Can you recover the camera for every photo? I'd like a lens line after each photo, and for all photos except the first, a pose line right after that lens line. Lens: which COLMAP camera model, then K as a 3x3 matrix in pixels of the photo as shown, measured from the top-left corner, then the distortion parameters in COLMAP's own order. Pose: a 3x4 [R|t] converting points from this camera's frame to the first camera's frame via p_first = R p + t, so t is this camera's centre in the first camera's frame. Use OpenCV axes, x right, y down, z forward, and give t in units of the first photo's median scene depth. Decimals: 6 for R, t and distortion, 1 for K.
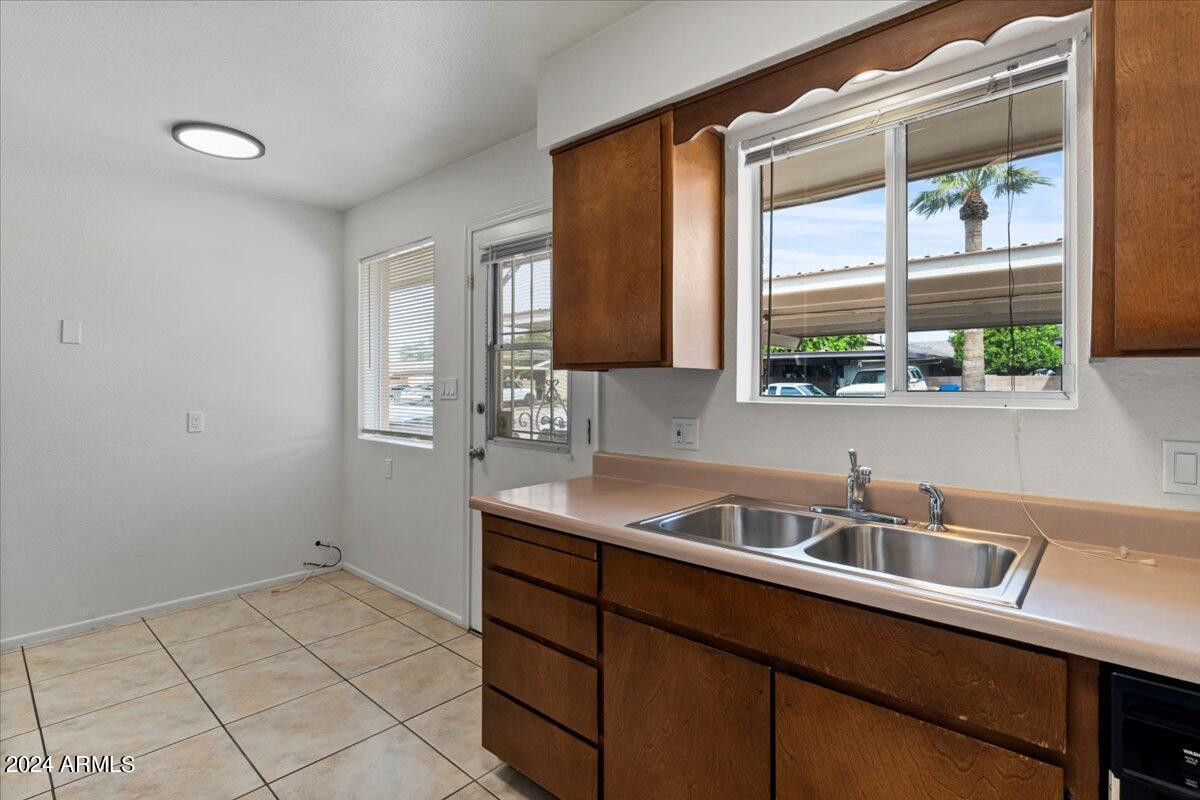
lens RADIAL K [[565.8, 0, 597.4], [0, 565.8, 398.4], [0, 0, 1]] dist [-0.012815, 0.000321]
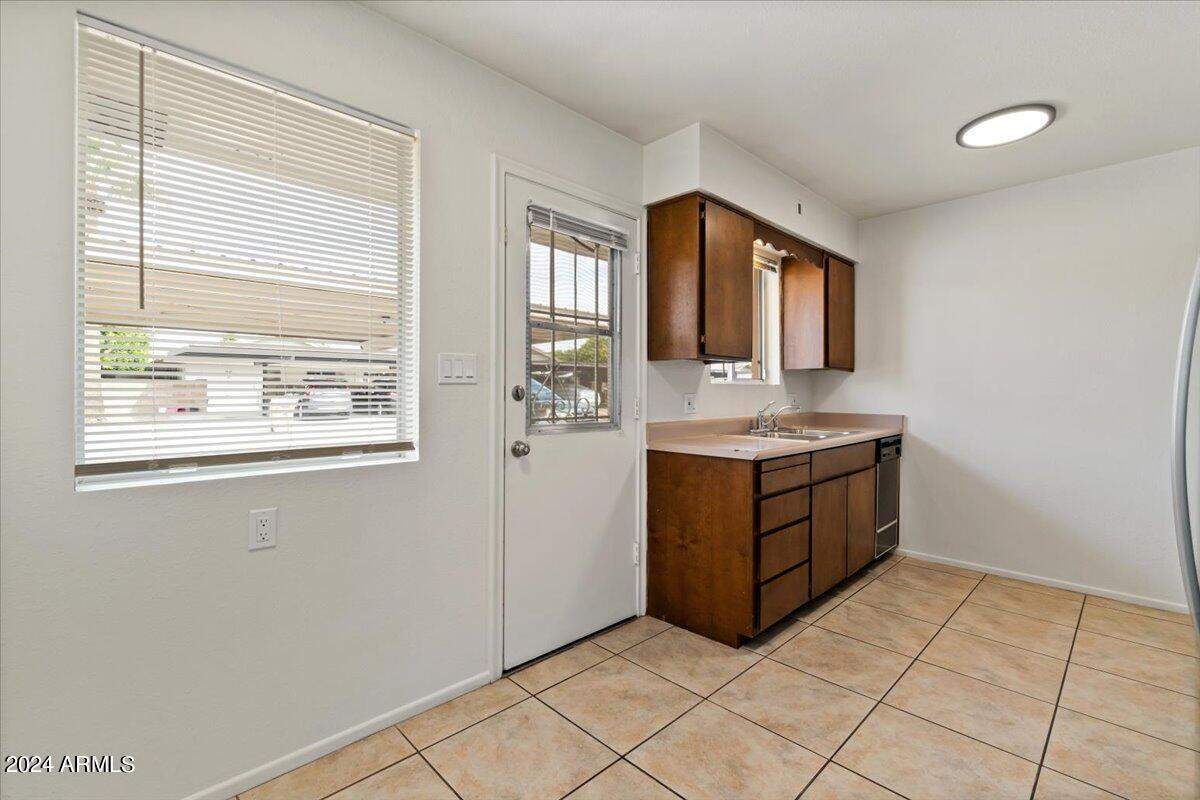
lens RADIAL K [[527.5, 0, 593.0], [0, 527.5, 388.8], [0, 0, 1]] dist [0.001718, 0.000299]
pose [[0.084076, -0.009578, 0.996413, -0.975666], [0.010972, 0.999902, 0.008686, 0.003736], [-0.996399, 0.010203, 0.084173, 0.830564]]
